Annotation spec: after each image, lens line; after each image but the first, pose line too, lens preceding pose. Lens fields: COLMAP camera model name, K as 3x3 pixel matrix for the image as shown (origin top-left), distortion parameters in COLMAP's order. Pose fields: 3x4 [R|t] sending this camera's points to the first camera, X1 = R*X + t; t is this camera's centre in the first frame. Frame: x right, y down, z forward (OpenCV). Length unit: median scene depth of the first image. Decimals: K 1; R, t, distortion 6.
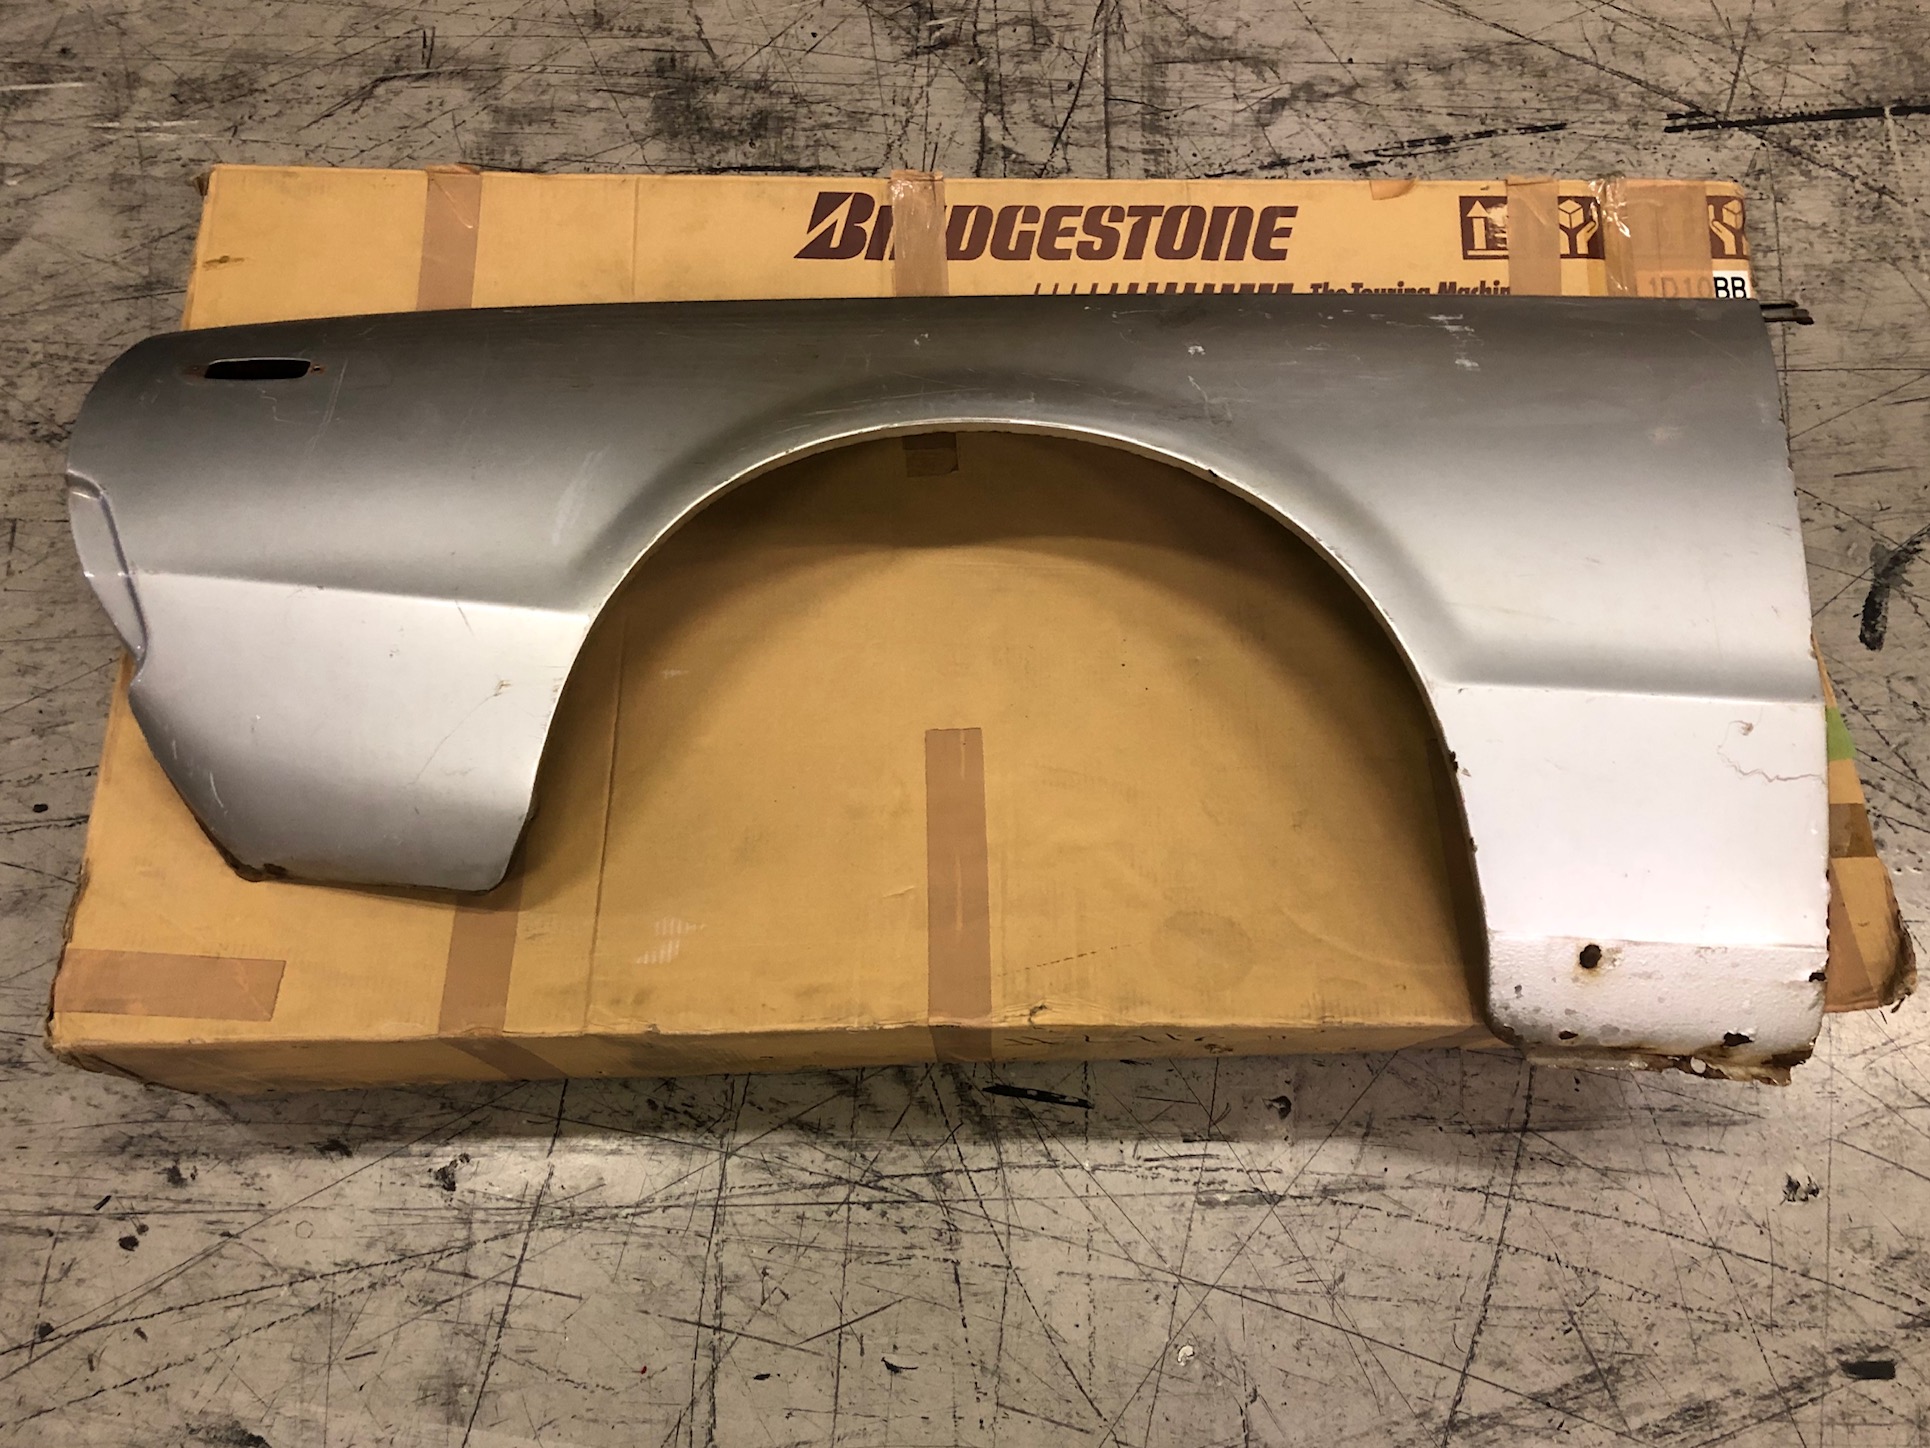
lens RADIAL K [[1592.7, 0, 969.6], [0, 1592.7, 709.7], [0, 0, 1]] dist [0.002731, 0.019940]
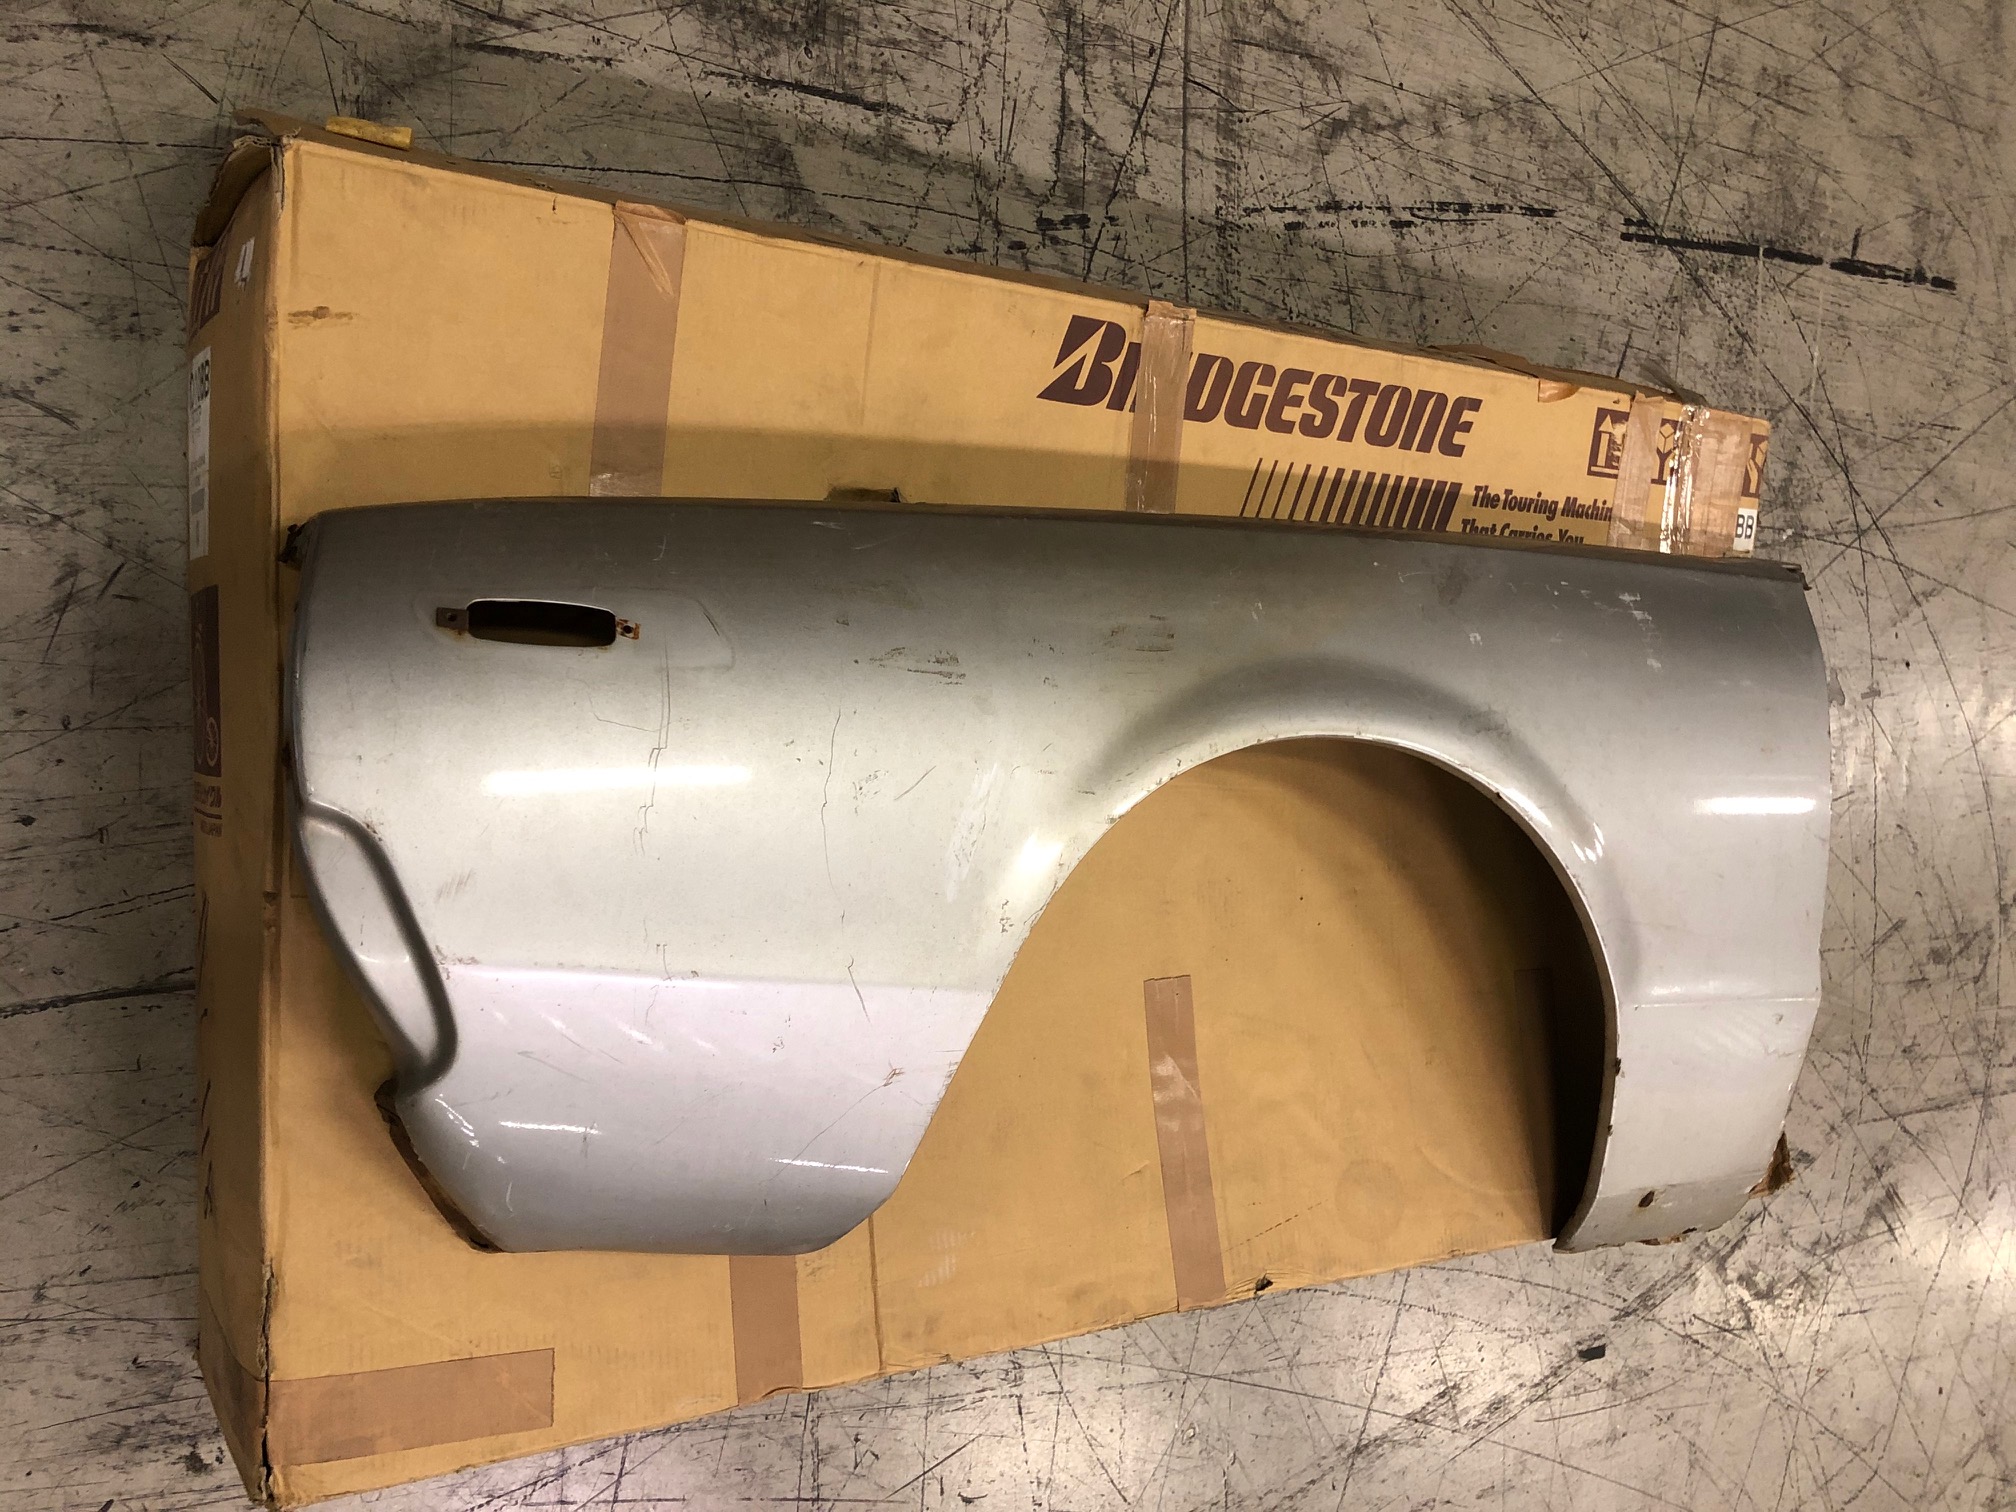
lens RADIAL K [[1618.5, 0, 997.5], [0, 1618.5, 775.8], [0, 0, 1]] dist [0.001724, 0.016043]
pose [[0.872780, 0.018439, 0.487766, -0.527405], [-0.186114, 0.936366, 0.297624, -0.341848], [-0.451240, -0.350541, 0.820673, 0.249560]]
